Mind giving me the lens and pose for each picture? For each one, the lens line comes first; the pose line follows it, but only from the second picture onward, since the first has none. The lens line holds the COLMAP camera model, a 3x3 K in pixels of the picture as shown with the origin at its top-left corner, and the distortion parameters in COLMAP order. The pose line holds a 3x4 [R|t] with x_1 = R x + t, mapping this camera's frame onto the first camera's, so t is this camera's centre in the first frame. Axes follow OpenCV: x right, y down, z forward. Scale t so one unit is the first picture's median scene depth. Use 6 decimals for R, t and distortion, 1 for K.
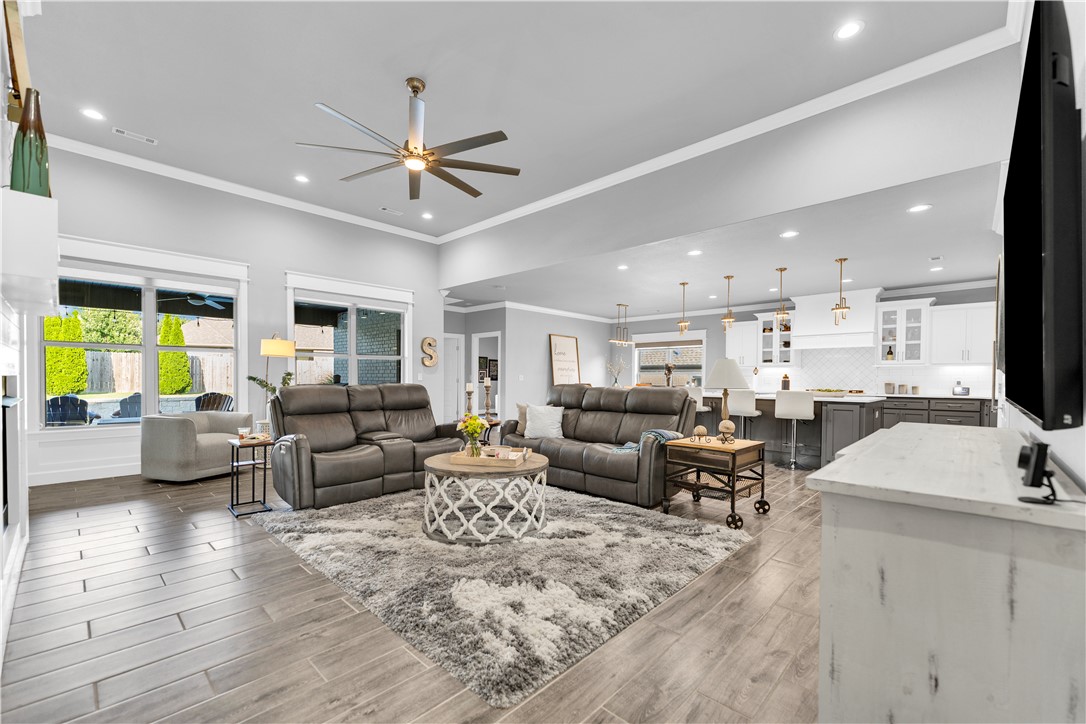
lens RADIAL K [[439.8, 0, 553.9], [0, 439.8, 386.1], [0, 0, 1]] dist [-0.001836, 0.001161]
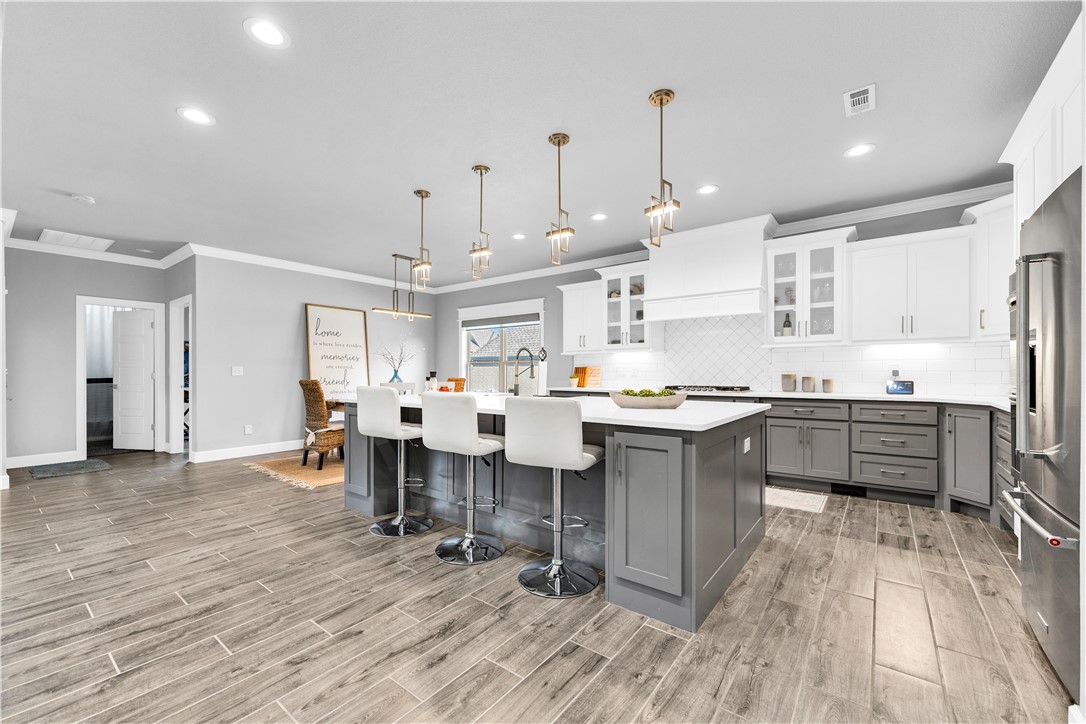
lens RADIAL K [[439.8, 0, 543.5], [0, 439.8, 369.9], [0, 0, 1]] dist [-0.001836, 0.001161]
pose [[0.994648, -0.008836, 0.102944, 0.378184], [0.010947, 0.999741, -0.019962, -0.004862], [-0.102741, 0.020982, 0.994487, 0.446761]]
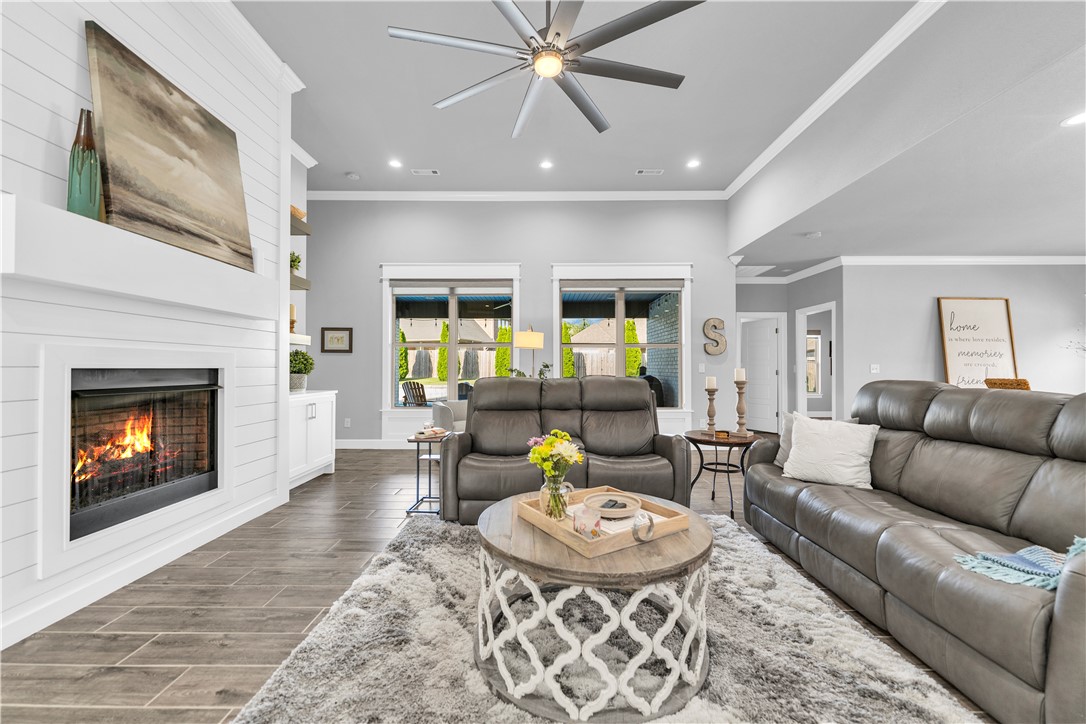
lens RADIAL K [[439.8, 0, 542.6], [0, 439.8, 362.6], [0, 0, 1]] dist [-0.001836, 0.001161]
pose [[0.677225, -0.016202, -0.735598, 0.092613], [-0.010892, 0.999427, -0.032041, -0.003105], [0.735696, 0.029711, 0.676660, 0.258684]]
